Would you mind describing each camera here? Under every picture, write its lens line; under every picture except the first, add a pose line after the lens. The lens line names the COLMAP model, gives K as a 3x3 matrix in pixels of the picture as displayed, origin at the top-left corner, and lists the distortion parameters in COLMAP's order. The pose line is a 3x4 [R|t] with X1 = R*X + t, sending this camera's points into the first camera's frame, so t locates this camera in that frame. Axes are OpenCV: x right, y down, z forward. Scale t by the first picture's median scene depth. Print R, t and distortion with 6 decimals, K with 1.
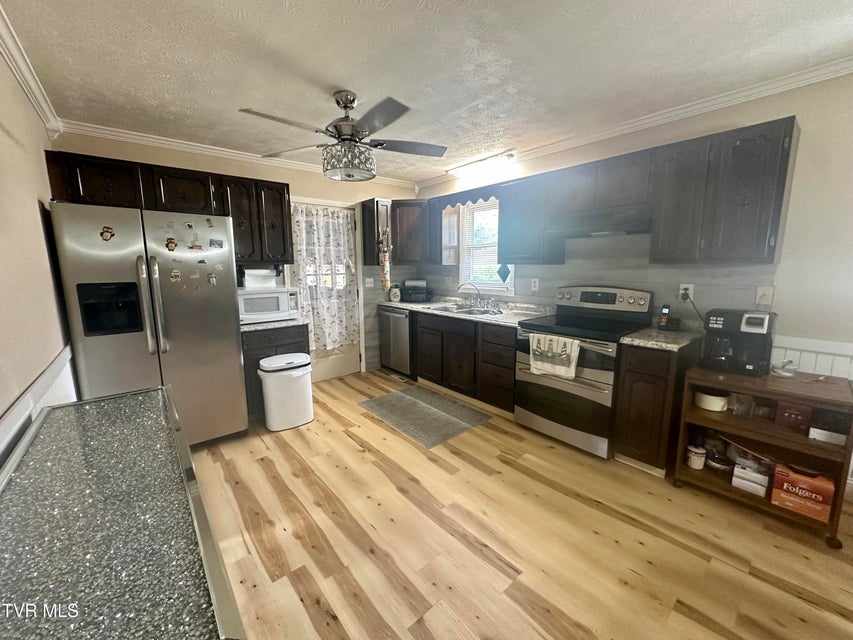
lens RADIAL K [[343.6, 0, 426.5], [0, 343.6, 320.0], [0, 0, 1]] dist [-0.003349, -0.000094]
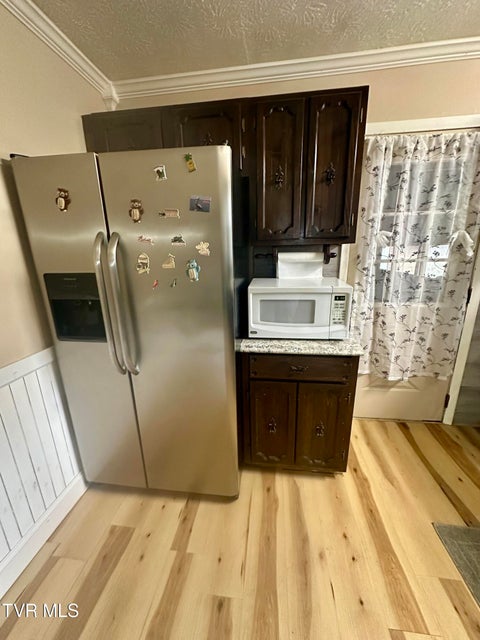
lens RADIAL K [[257.8, 0, 237.5], [0, 257.8, 319.6], [0, 0, 1]] dist [-0.003349, -0.000094]
pose [[0.673734, 0.181748, -0.716275, -0.167570], [-0.101880, 0.982872, 0.153566, -0.074674], [0.731918, -0.030489, 0.680711, 0.506262]]
